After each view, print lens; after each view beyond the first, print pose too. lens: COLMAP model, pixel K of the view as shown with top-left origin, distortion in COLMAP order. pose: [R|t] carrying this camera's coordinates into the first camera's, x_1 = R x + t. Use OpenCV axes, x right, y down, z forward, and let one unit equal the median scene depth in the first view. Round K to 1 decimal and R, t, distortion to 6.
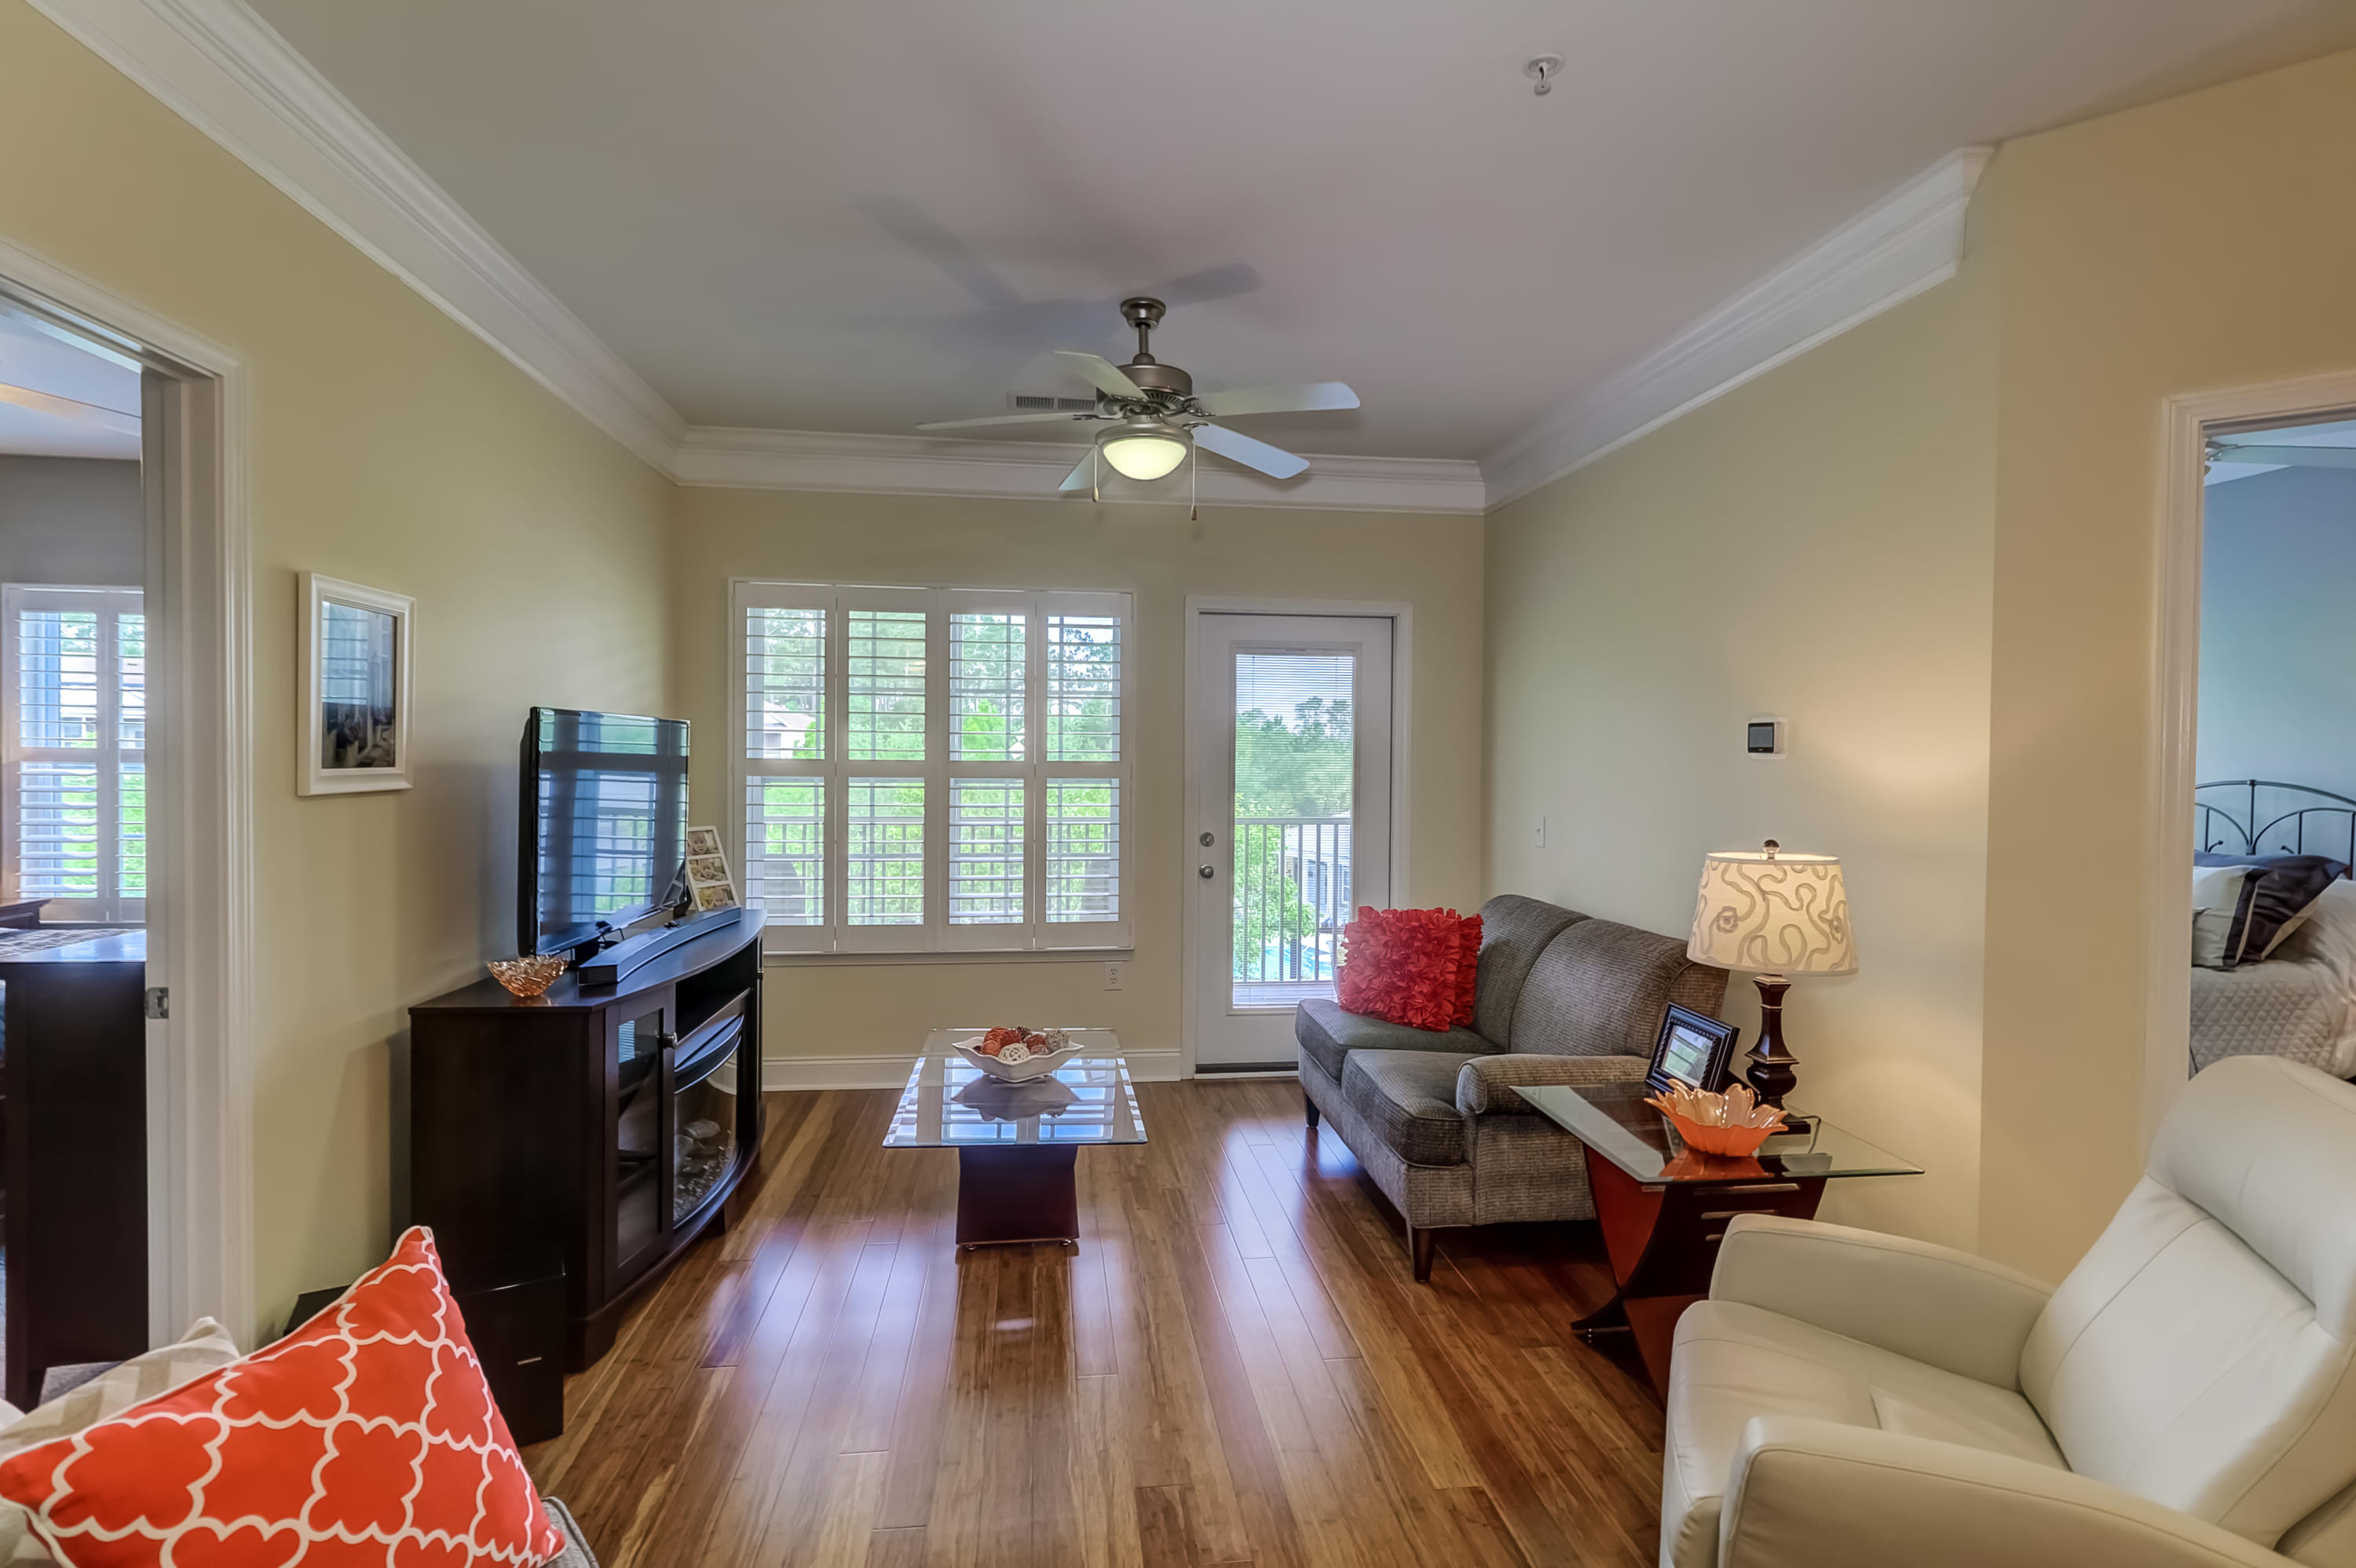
lens RADIAL K [[1082.7, 0, 1170.9], [0, 1082.7, 773.0], [0, 0, 1]] dist [0.004445, -0.000778]
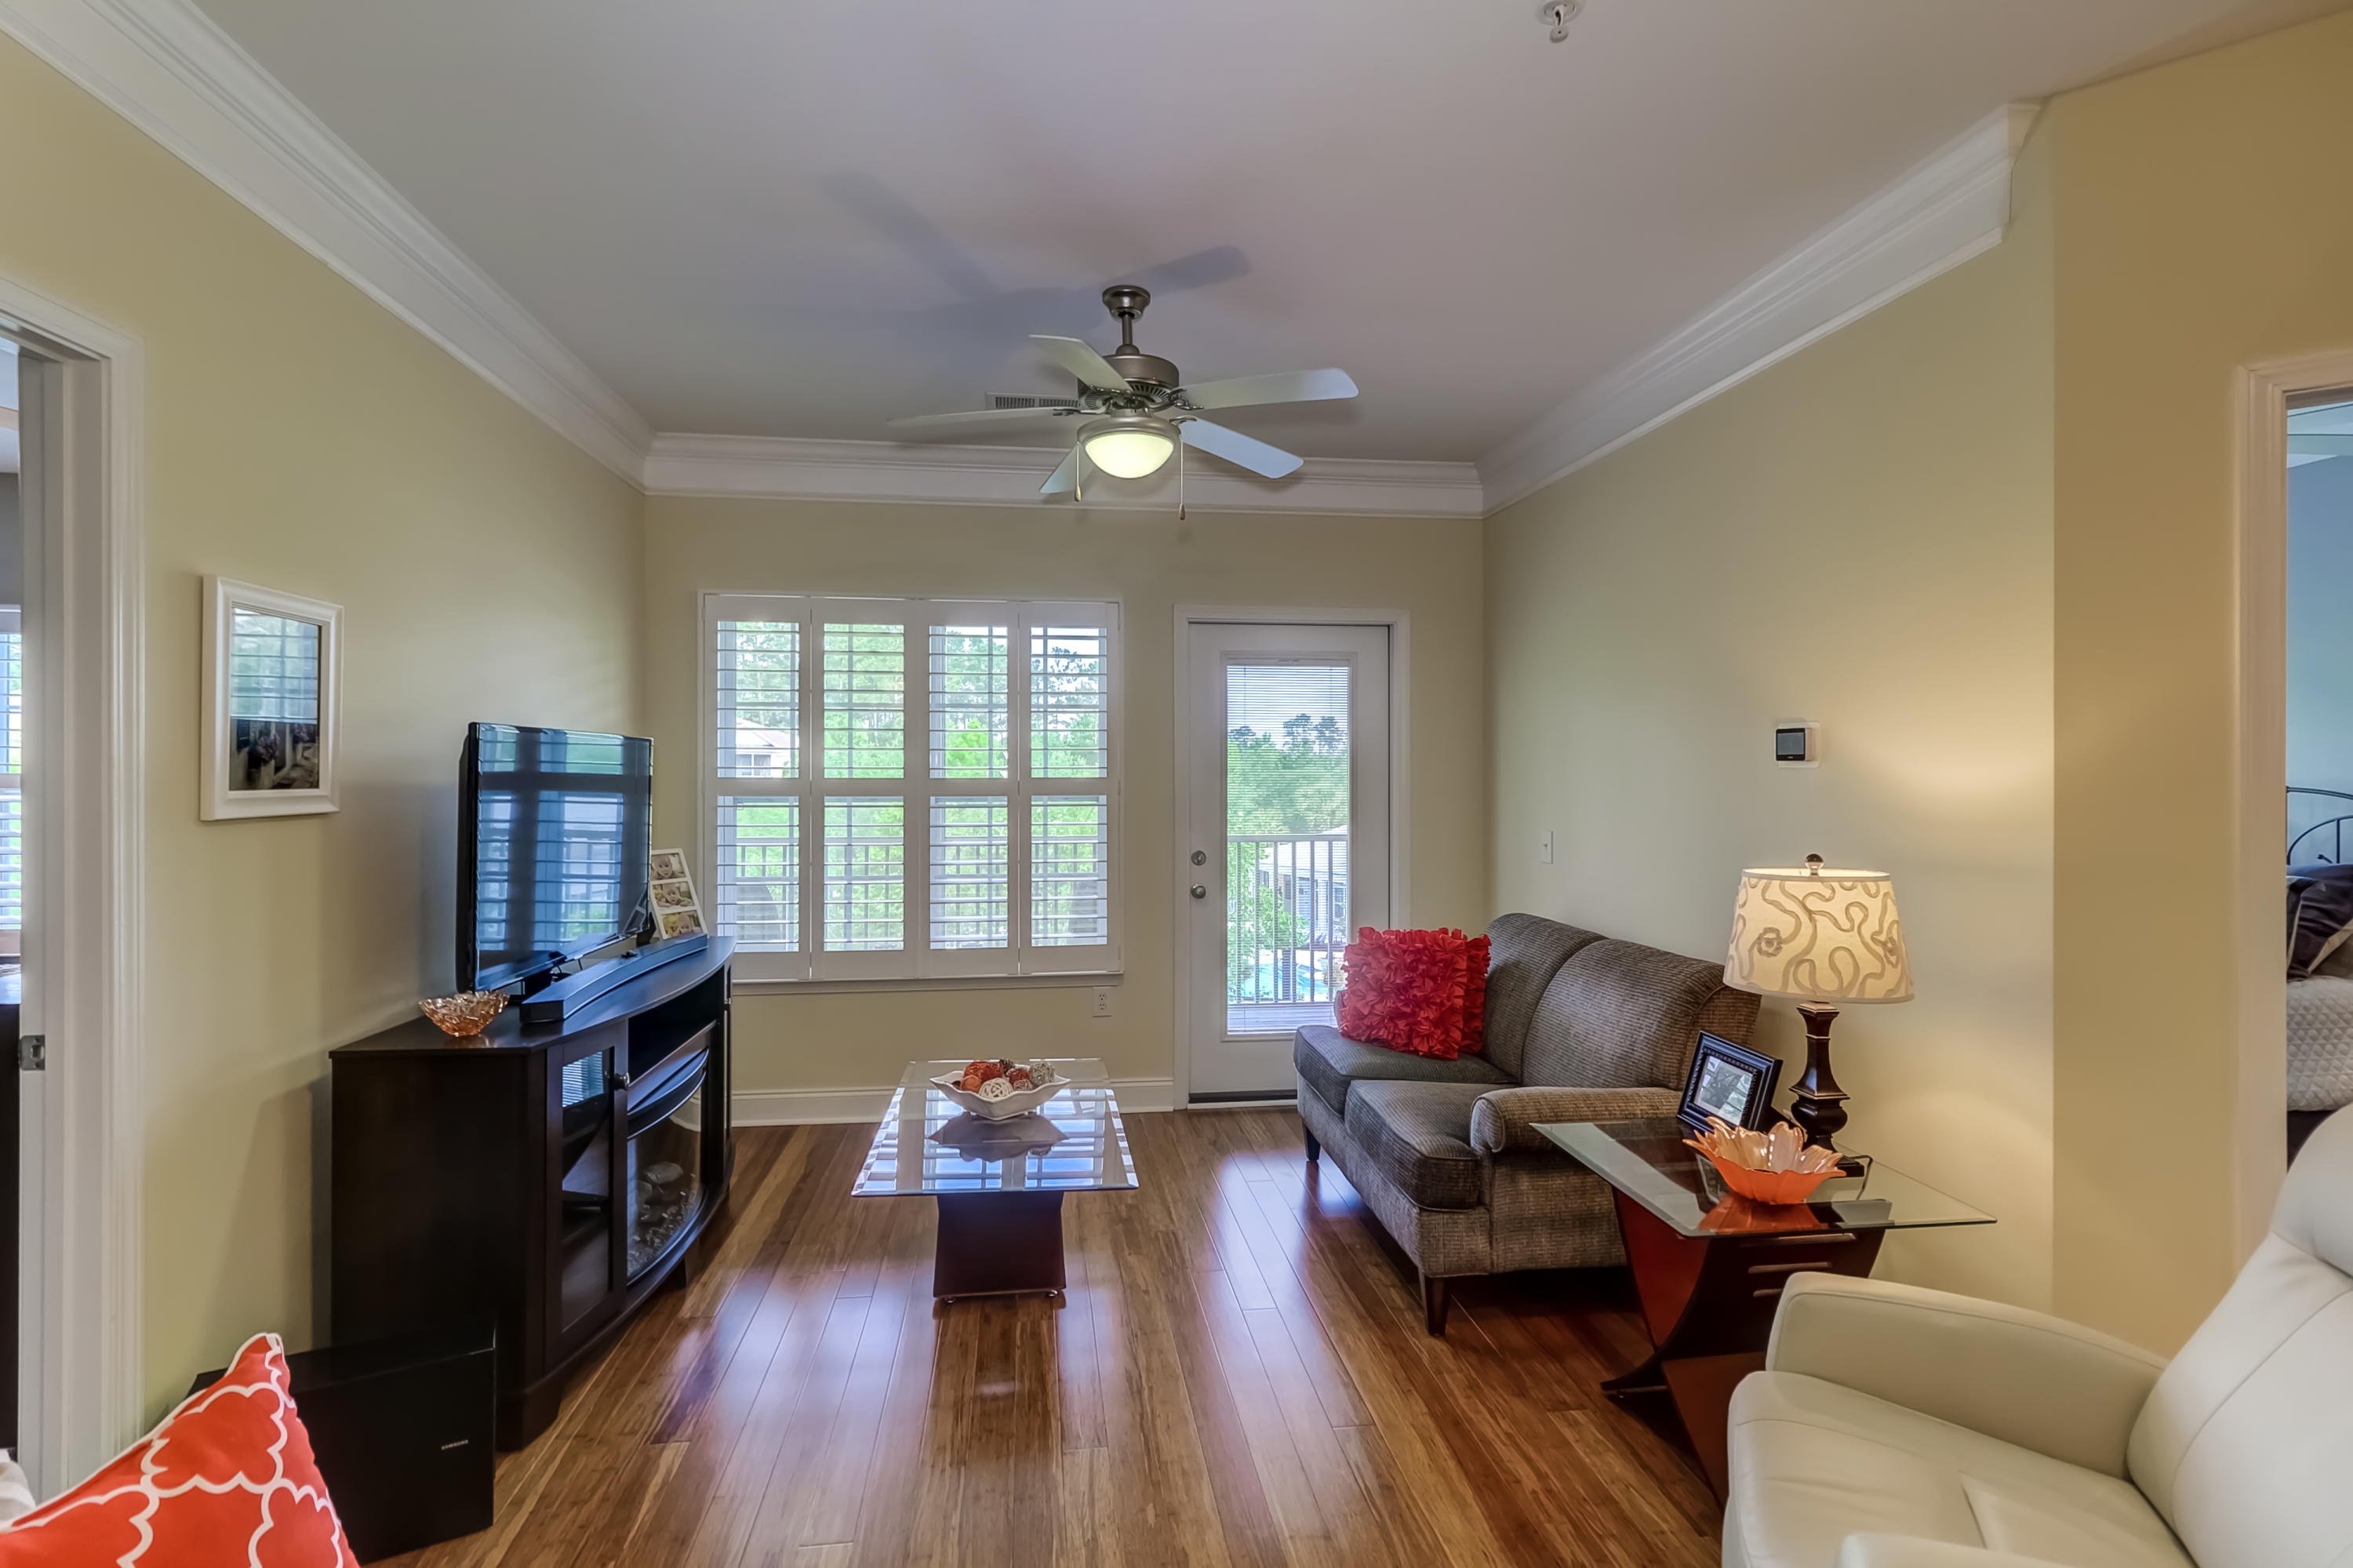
lens RADIAL K [[1081.5, 0, 1159.8], [0, 1081.5, 772.2], [0, 0, 1]] dist [0.004445, -0.000778]
pose [[0.999960, -0.008919, -0.000566, 0.000361], [0.008908, 0.999809, -0.017418, 0.002583], [0.000721, 0.017412, 0.999848, 0.064594]]
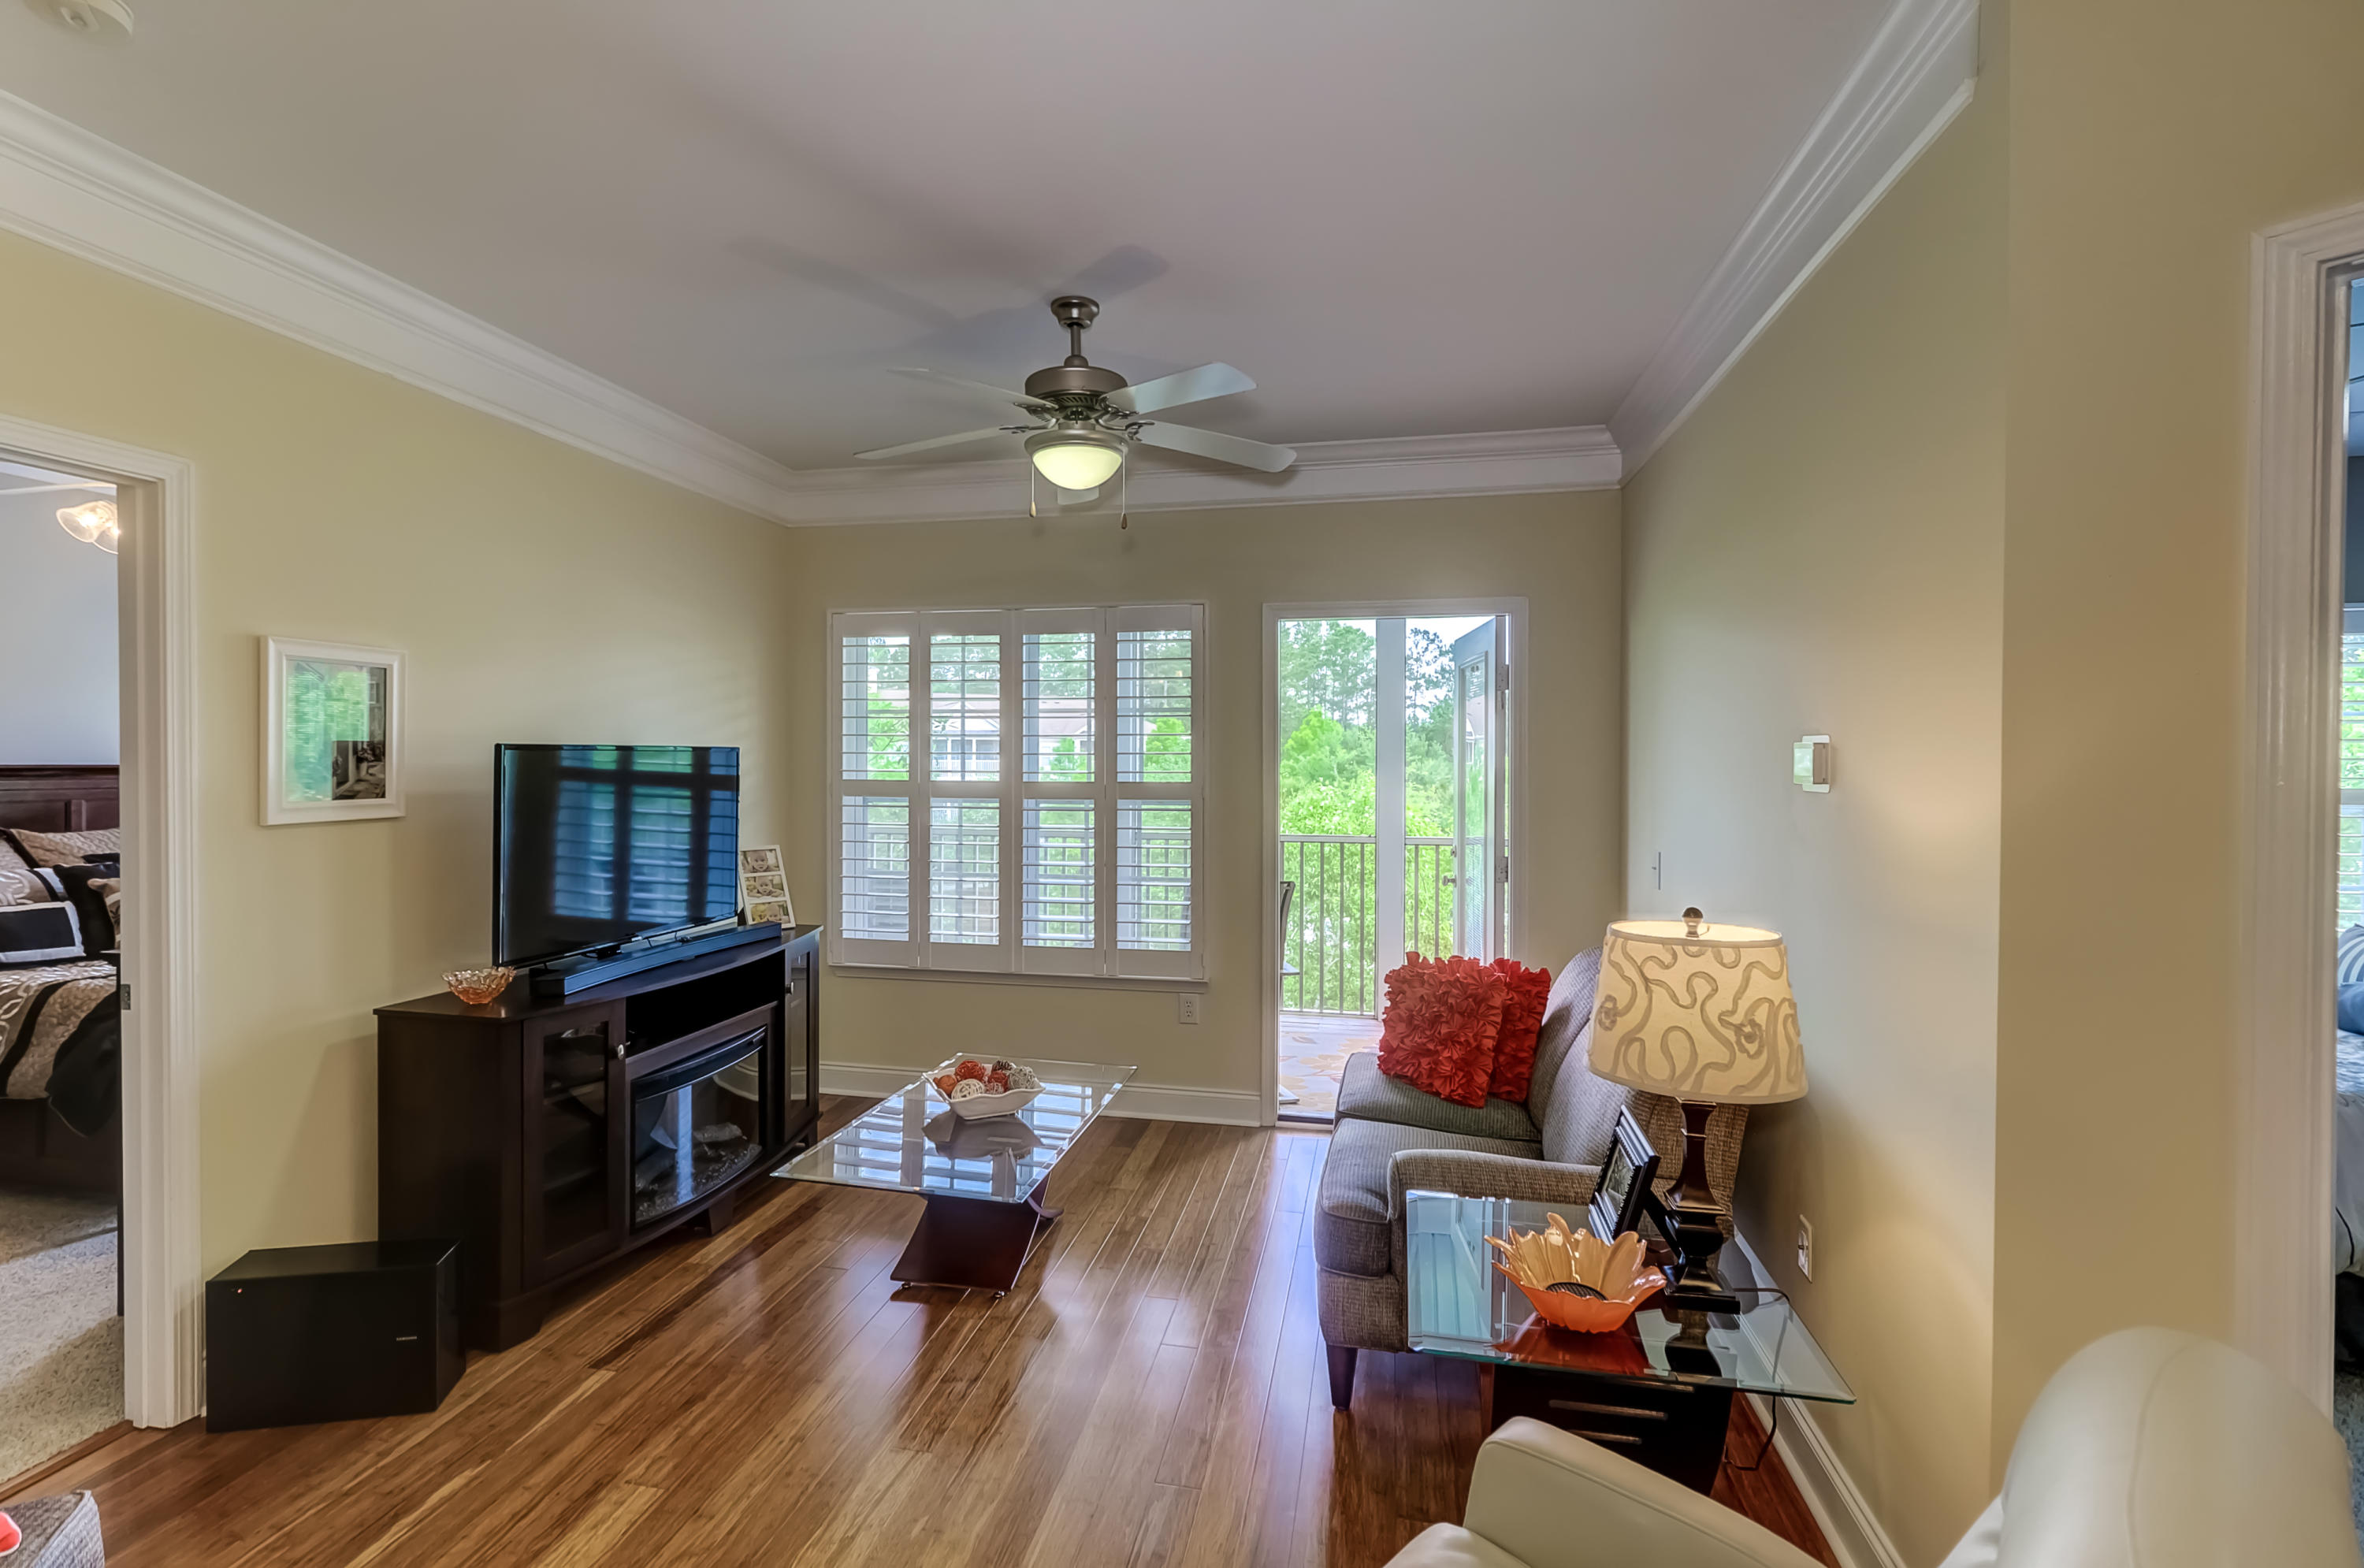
lens RADIAL K [[1086.5, 0, 1162.9], [0, 1086.5, 769.7], [0, 0, 1]] dist [0.004445, -0.000778]
pose [[0.945793, -0.002738, -0.324758, 0.363321], [0.000225, 0.999970, -0.007775, -0.021977], [0.324769, 0.007281, 0.945765, 0.141455]]
